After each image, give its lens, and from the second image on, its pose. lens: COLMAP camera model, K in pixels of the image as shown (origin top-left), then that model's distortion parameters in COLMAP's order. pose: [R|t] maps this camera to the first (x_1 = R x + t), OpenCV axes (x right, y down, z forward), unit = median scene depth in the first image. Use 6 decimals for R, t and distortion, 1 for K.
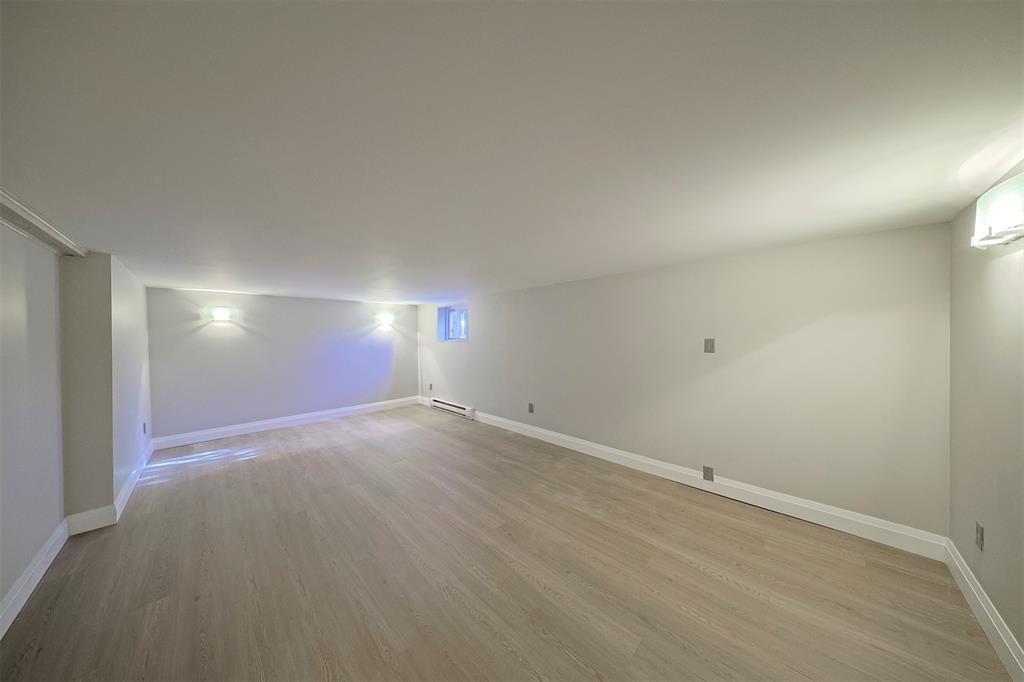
lens RADIAL K [[304.4, 0, 507.6], [0, 304.4, 338.7], [0, 0, 1]] dist [0.001207, 0.000035]
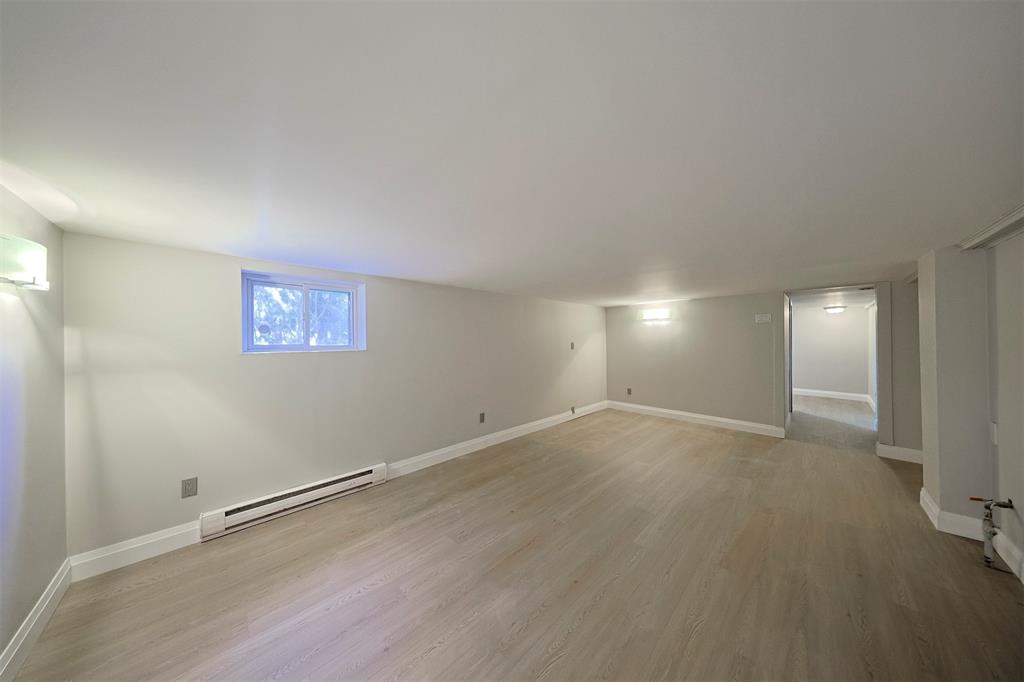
lens RADIAL K [[304.4, 0, 507.6], [0, 304.4, 338.7], [0, 0, 1]] dist [0.001207, 0.000035]
pose [[0.012671, 0.013220, 0.999832, -0.934084], [0.018756, 0.999734, -0.013456, -0.003207], [-0.999744, 0.018923, 0.012419, 0.974599]]
